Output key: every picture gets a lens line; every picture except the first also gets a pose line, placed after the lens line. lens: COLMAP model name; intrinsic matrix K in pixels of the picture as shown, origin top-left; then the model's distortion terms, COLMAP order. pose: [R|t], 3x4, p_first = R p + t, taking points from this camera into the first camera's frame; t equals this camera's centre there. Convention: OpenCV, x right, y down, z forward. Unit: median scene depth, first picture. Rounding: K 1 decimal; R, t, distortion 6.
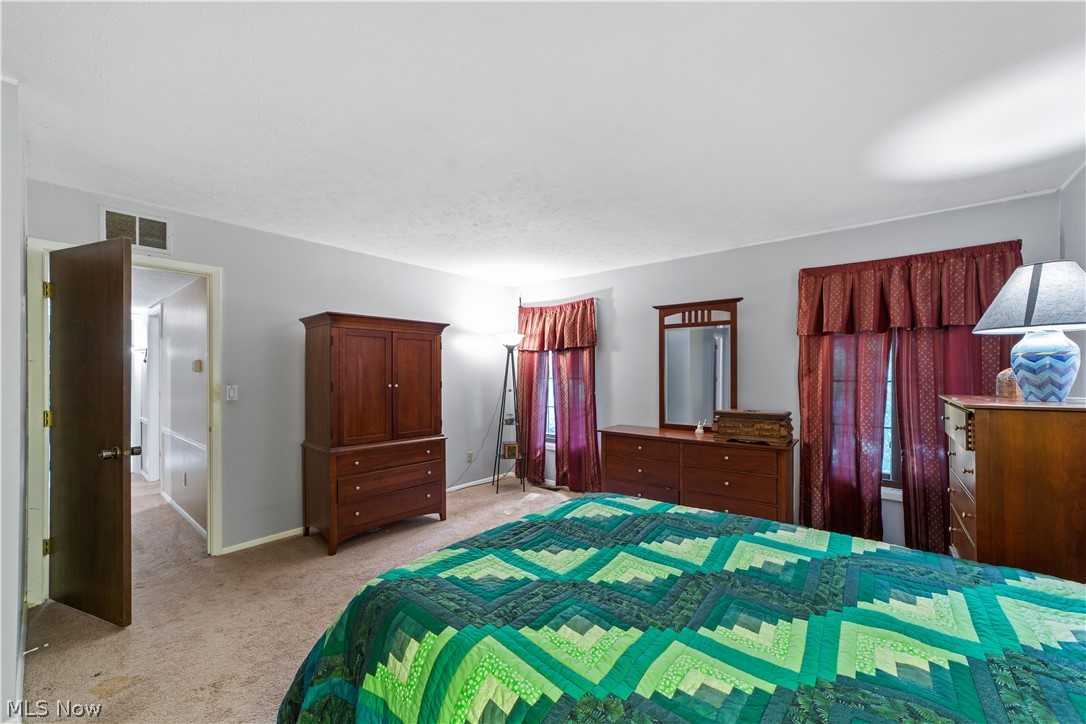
lens RADIAL K [[421.3, 0, 535.0], [0, 421.3, 371.2], [0, 0, 1]] dist [-0.014588, 0.007604]
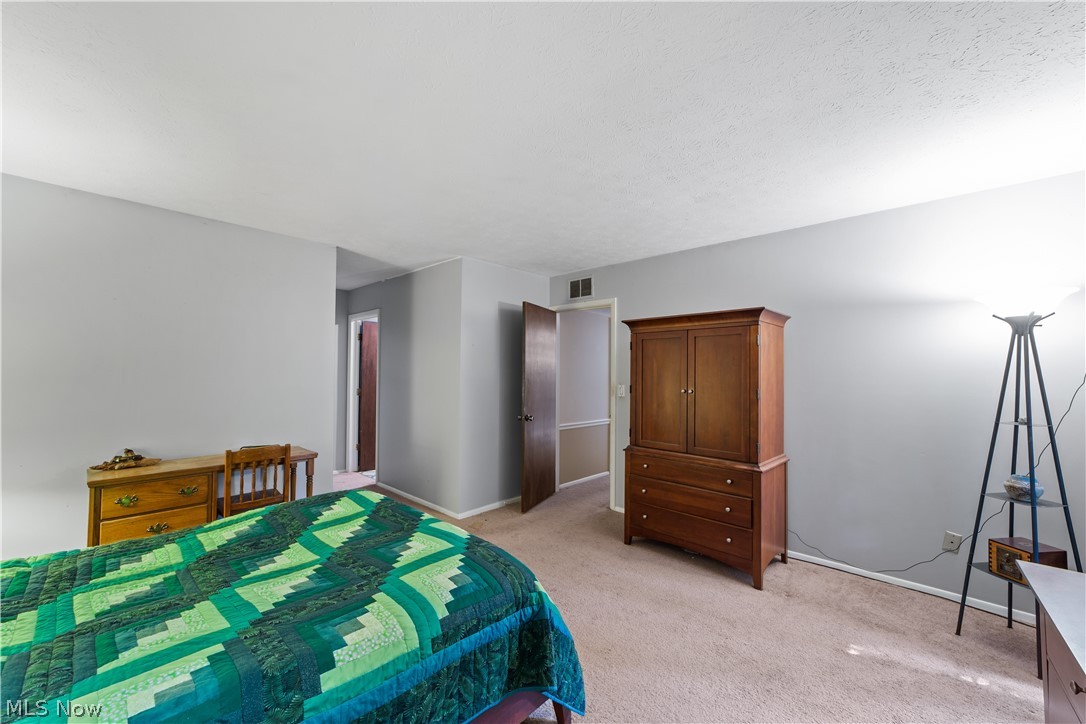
lens RADIAL K [[421.3, 0, 535.0], [0, 421.3, 371.2], [0, 0, 1]] dist [-0.014588, 0.007604]
pose [[-0.056352, -0.004126, -0.998402, 0.787180], [-0.004607, 0.999982, -0.003872, -0.002959], [0.998400, 0.004382, -0.056370, 1.054390]]
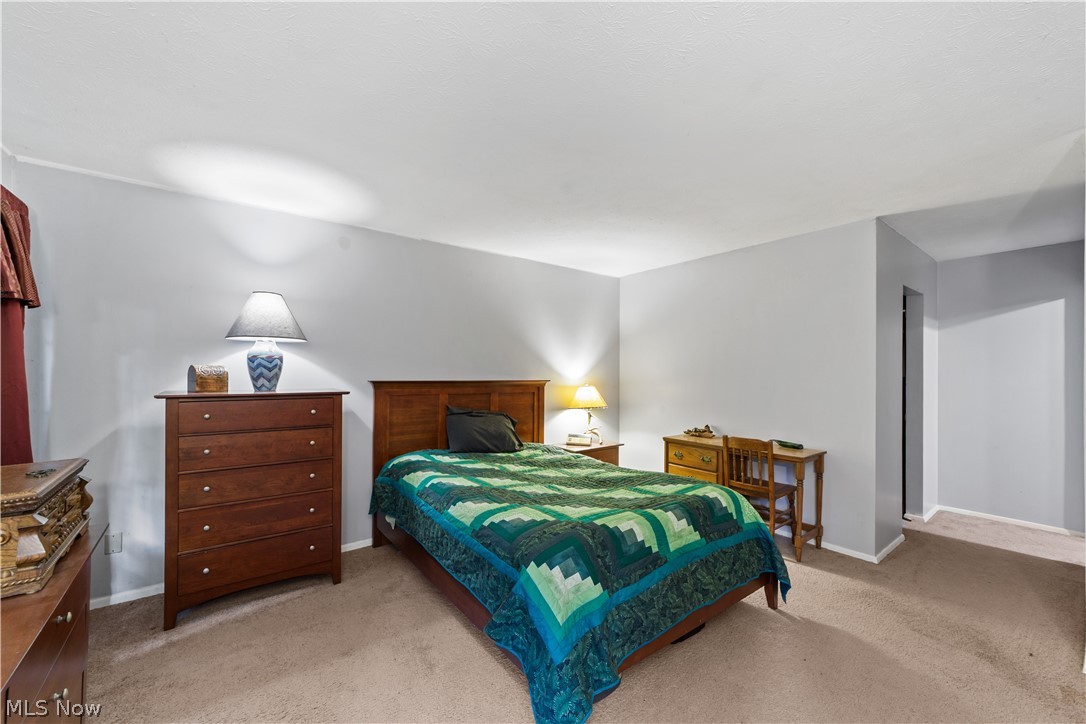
lens RADIAL K [[421.3, 0, 535.0], [0, 421.3, 371.2], [0, 0, 1]] dist [-0.014588, 0.007604]
pose [[-0.975161, -0.002978, 0.221478, 0.014614], [-0.004466, 0.999971, -0.006219, 0.009116], [-0.221453, -0.007053, -0.975145, 1.670068]]
